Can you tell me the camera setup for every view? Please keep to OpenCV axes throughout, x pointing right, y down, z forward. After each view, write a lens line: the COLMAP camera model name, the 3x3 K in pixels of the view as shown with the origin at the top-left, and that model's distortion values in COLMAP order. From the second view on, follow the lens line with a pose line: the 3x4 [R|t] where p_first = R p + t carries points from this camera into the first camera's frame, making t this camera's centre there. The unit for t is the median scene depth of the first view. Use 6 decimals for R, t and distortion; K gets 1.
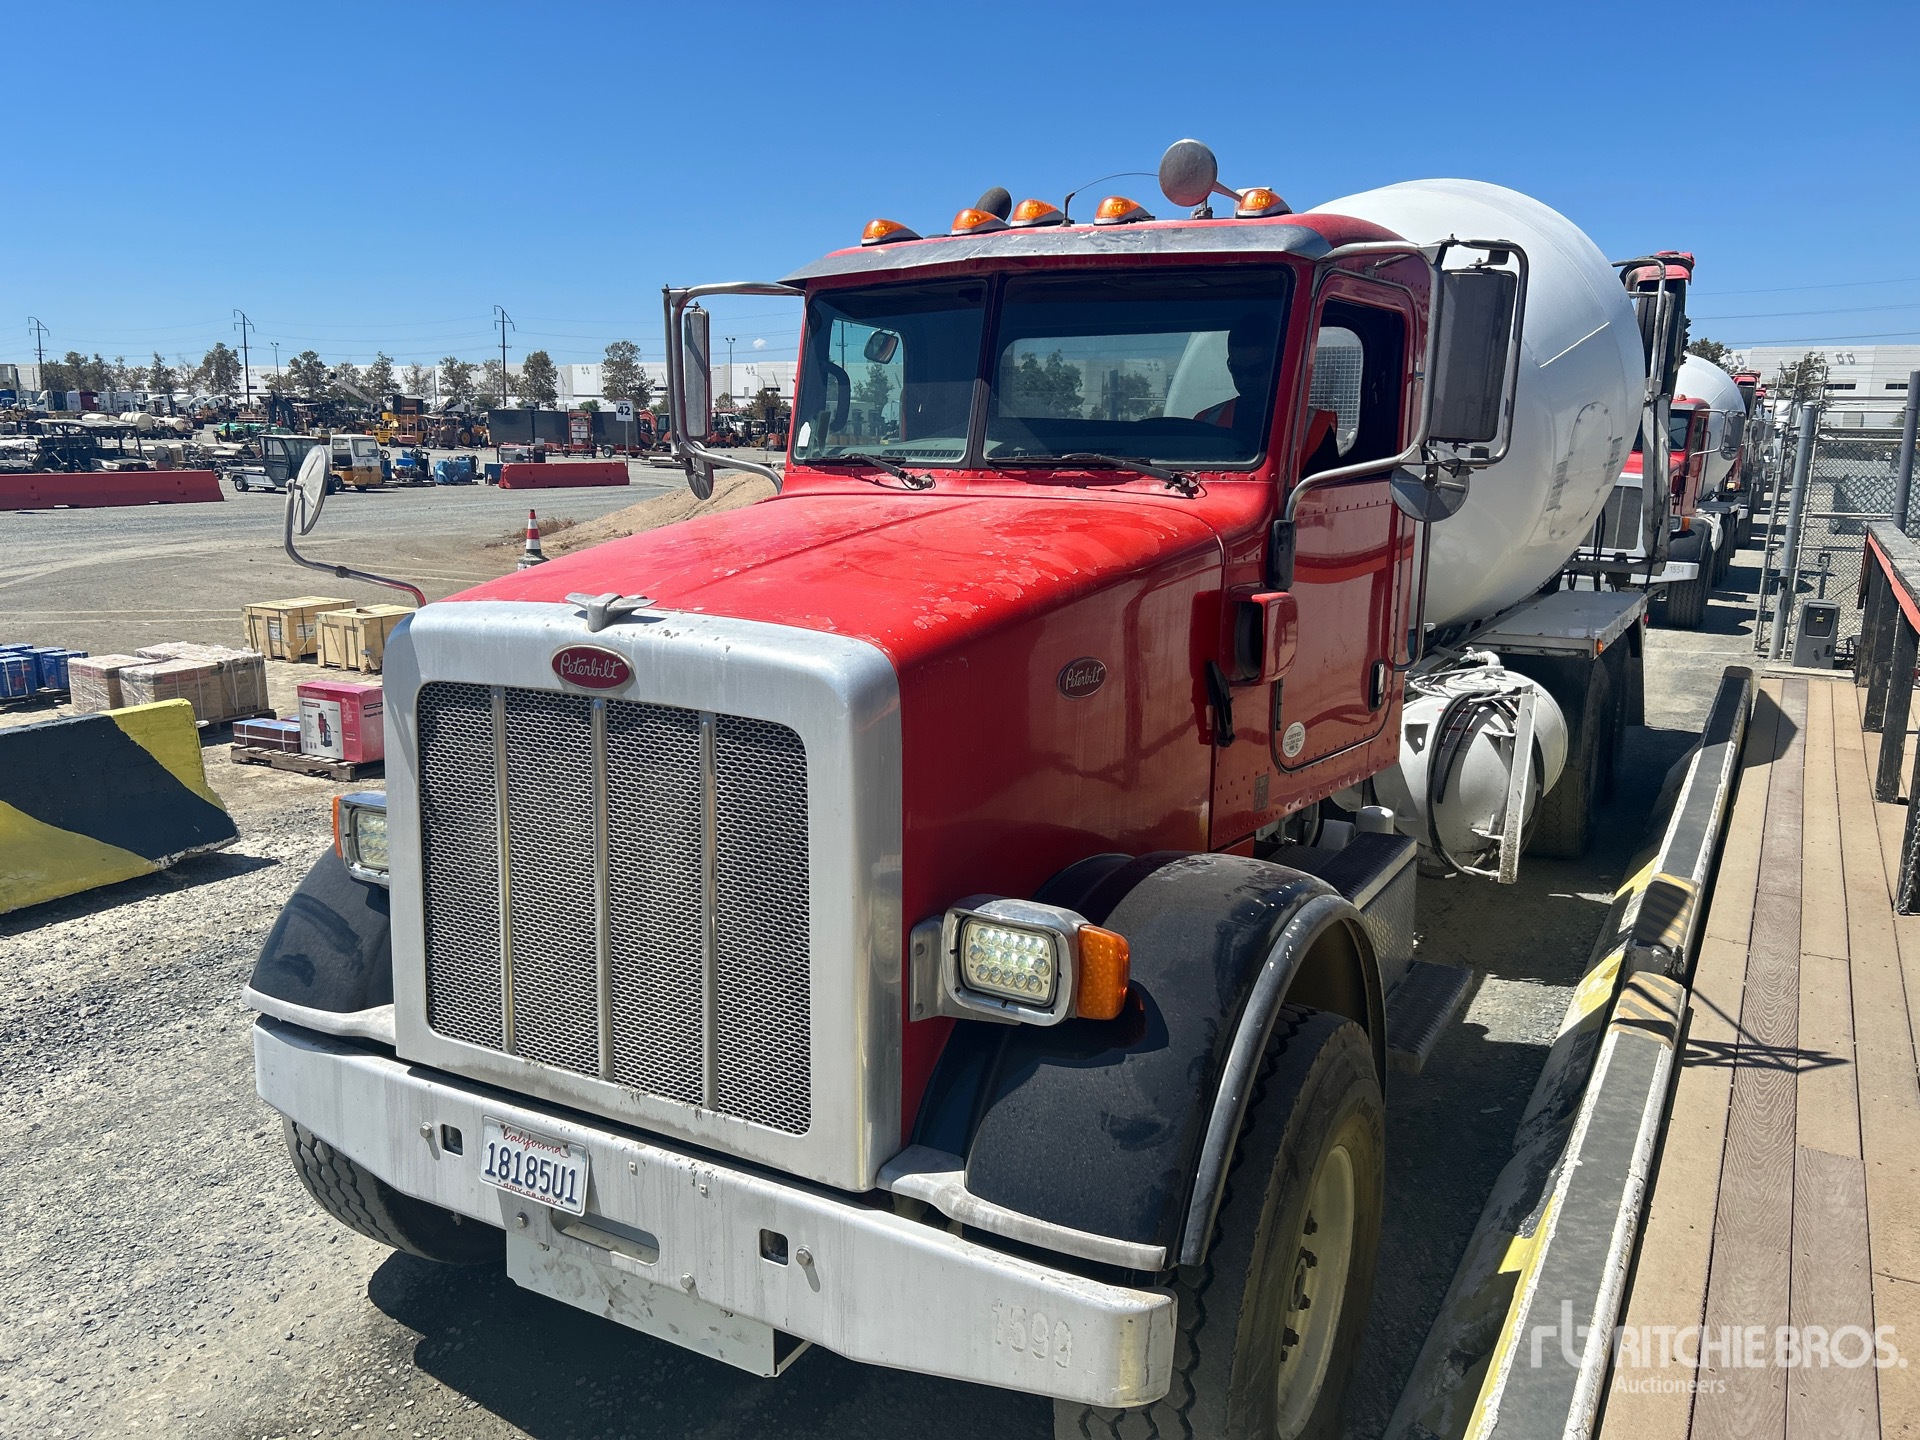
lens RADIAL K [[1519.4, 0, 963.5], [0, 1519.4, 740.5], [0, 0, 1]] dist [-0.016629, -0.019885]
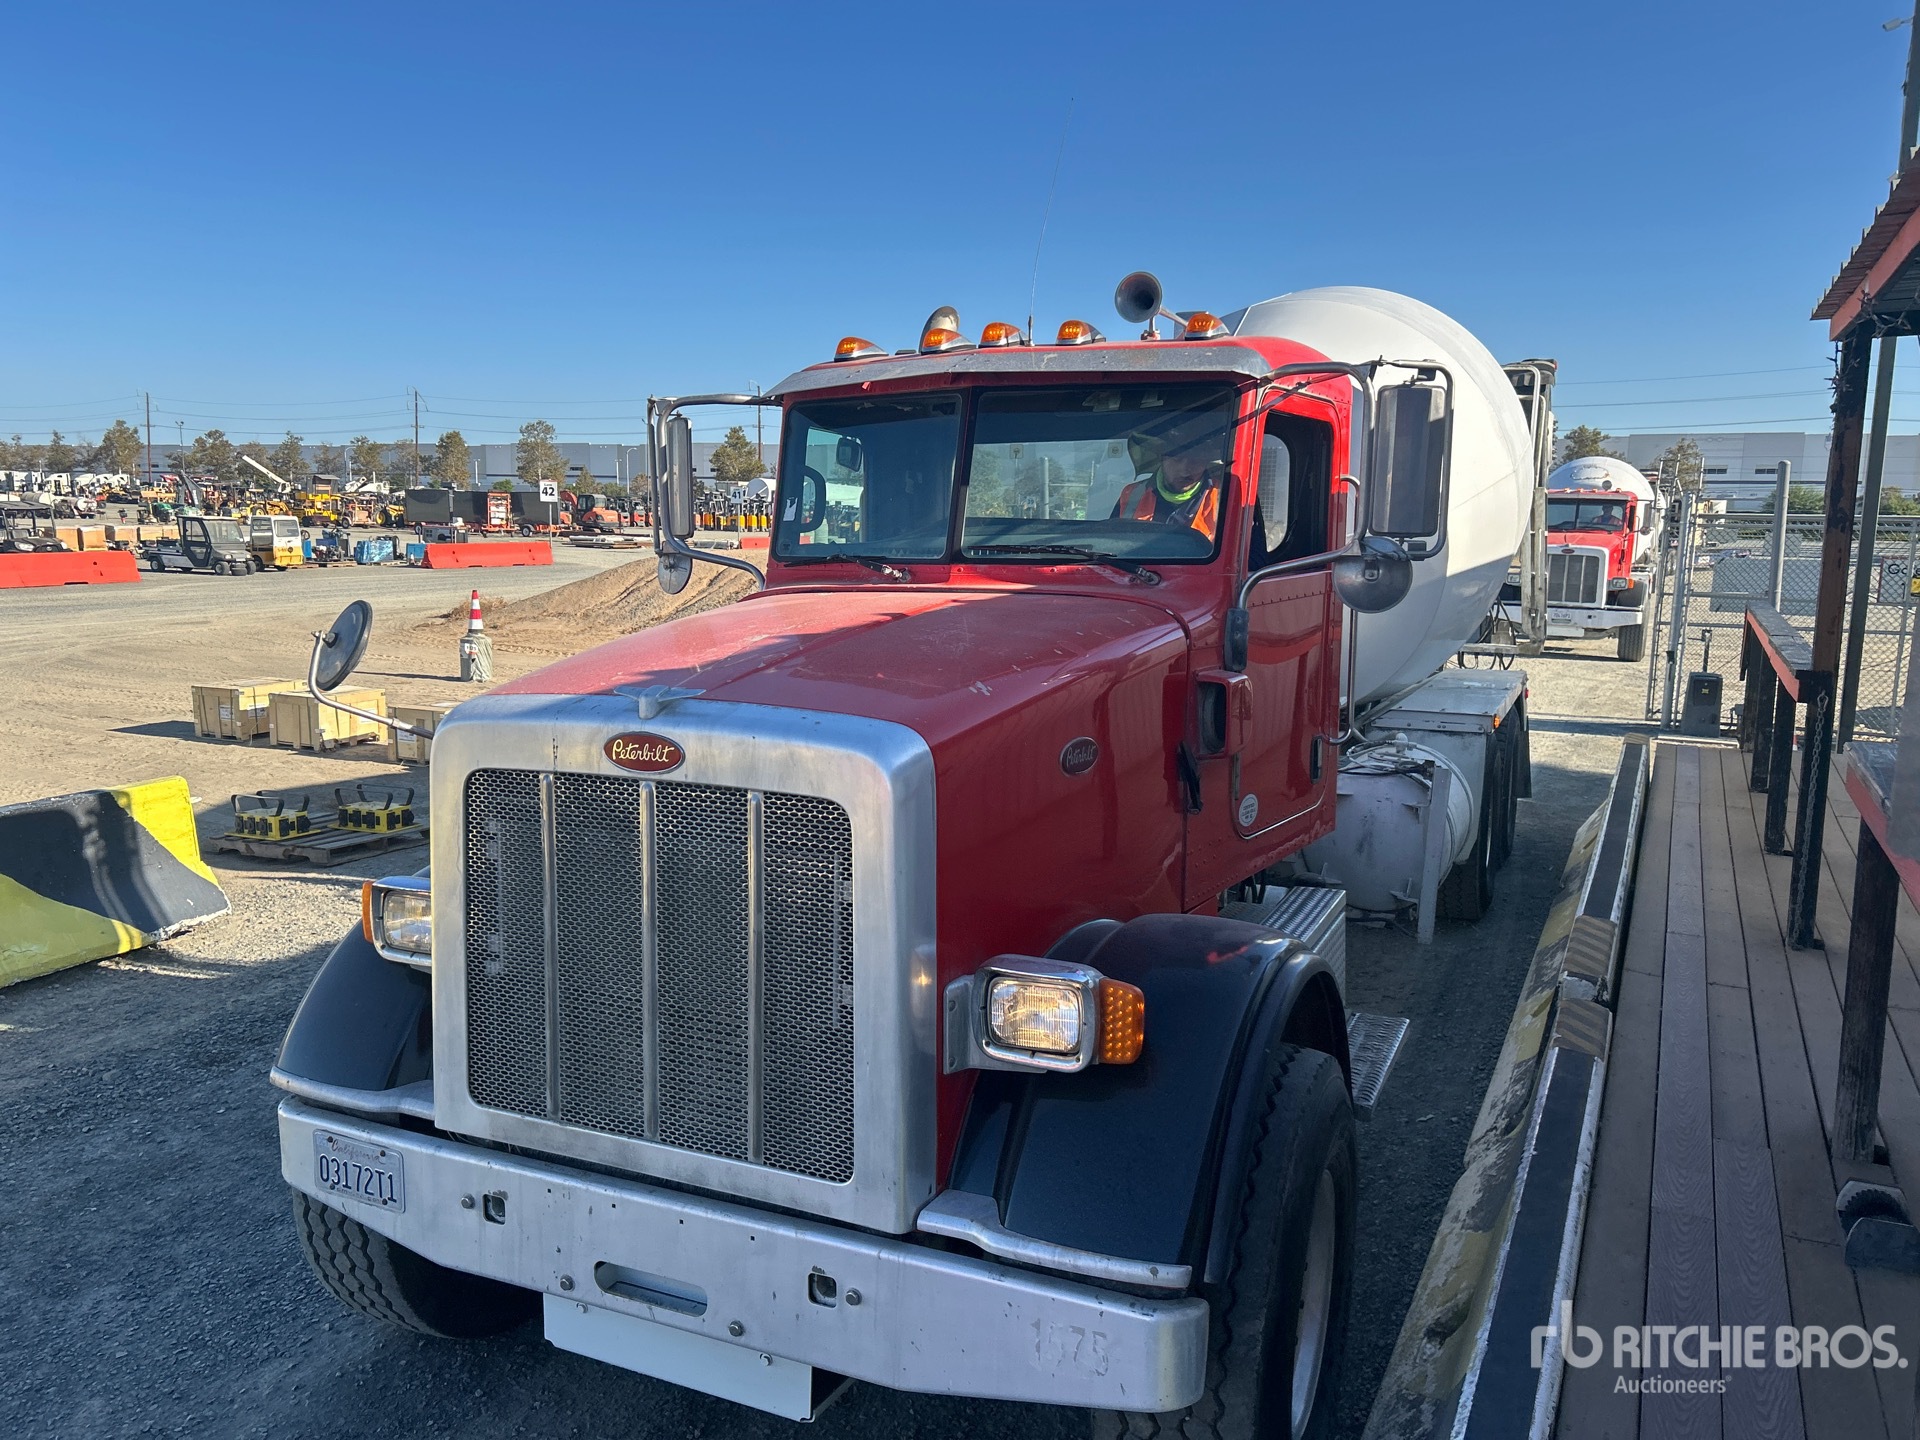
lens RADIAL K [[1519.4, 0, 992.1], [0, 1519.4, 699.9], [0, 0, 1]] dist [-0.016629, -0.019885]
pose [[0.997007, -0.008209, 0.076868, -0.070046], [0.014066, 0.997011, -0.075965, 0.000875], [-0.076015, 0.076819, 0.994143, -0.094828]]
